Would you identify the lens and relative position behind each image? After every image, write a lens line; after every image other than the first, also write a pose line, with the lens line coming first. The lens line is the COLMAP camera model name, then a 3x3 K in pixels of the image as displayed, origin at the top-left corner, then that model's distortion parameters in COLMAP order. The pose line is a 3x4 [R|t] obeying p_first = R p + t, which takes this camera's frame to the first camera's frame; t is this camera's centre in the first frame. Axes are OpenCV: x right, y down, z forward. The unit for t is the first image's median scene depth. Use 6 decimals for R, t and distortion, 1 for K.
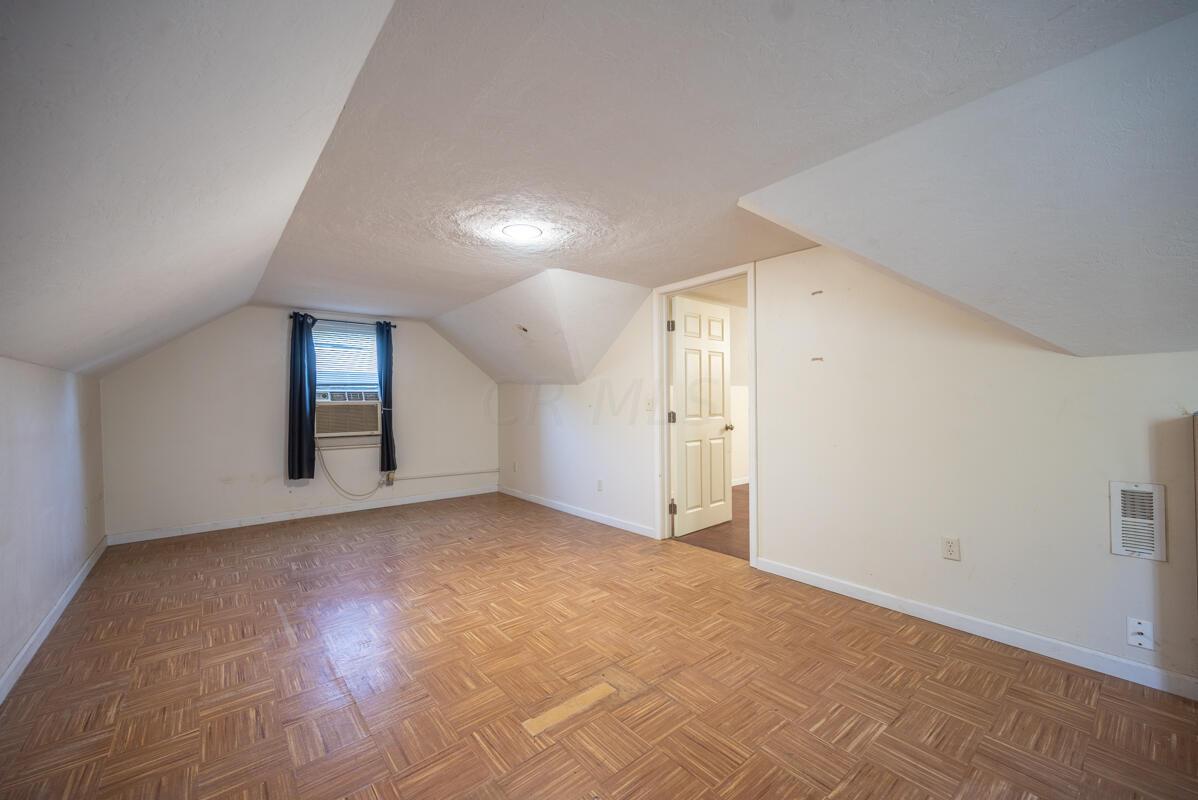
lens RADIAL K [[467.9, 0, 599.0], [0, 467.9, 400.0], [0, 0, 1]] dist [0.000269, -0.000145]
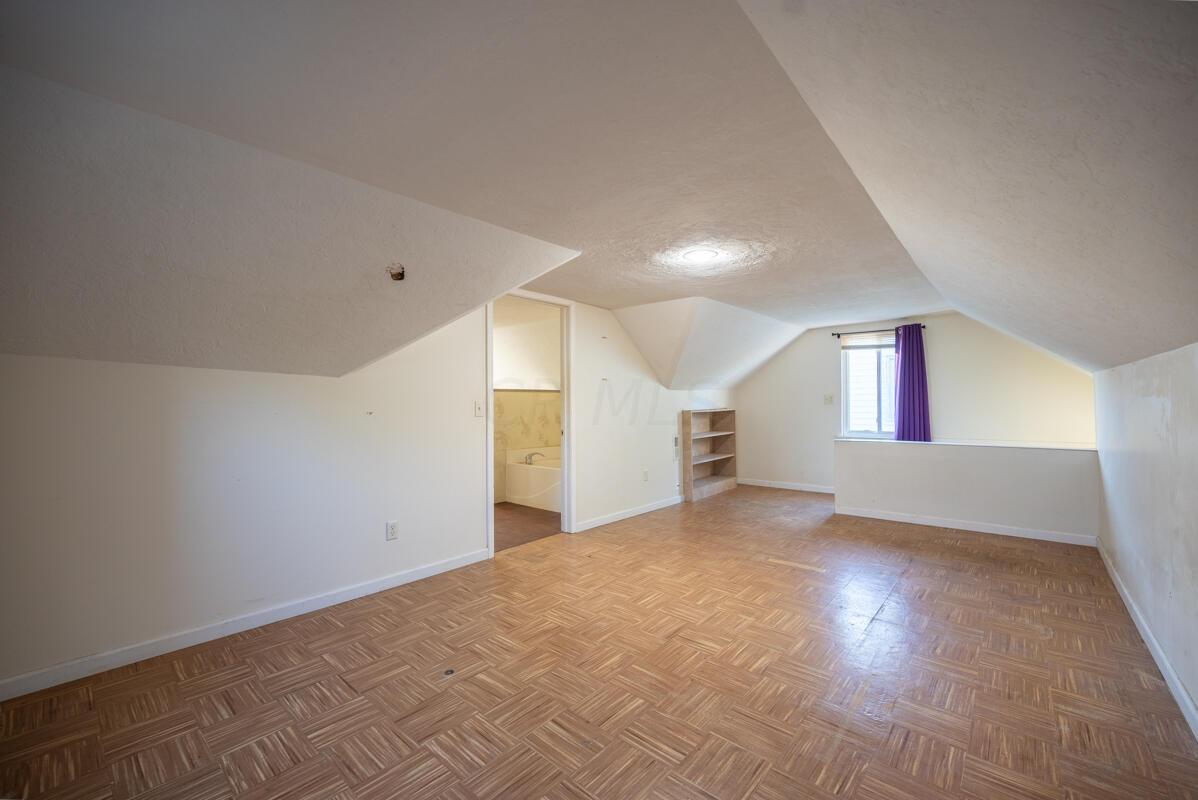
lens RADIAL K [[492.3, 0, 600.7], [0, 492.3, 387.2], [0, 0, 1]] dist [0.000489, -0.000076]
pose [[-0.168473, 0.047823, 0.984545, -1.141338], [0.005285, 0.998852, -0.047614, 0.019166], [-0.985692, -0.002818, -0.168532, 1.258863]]
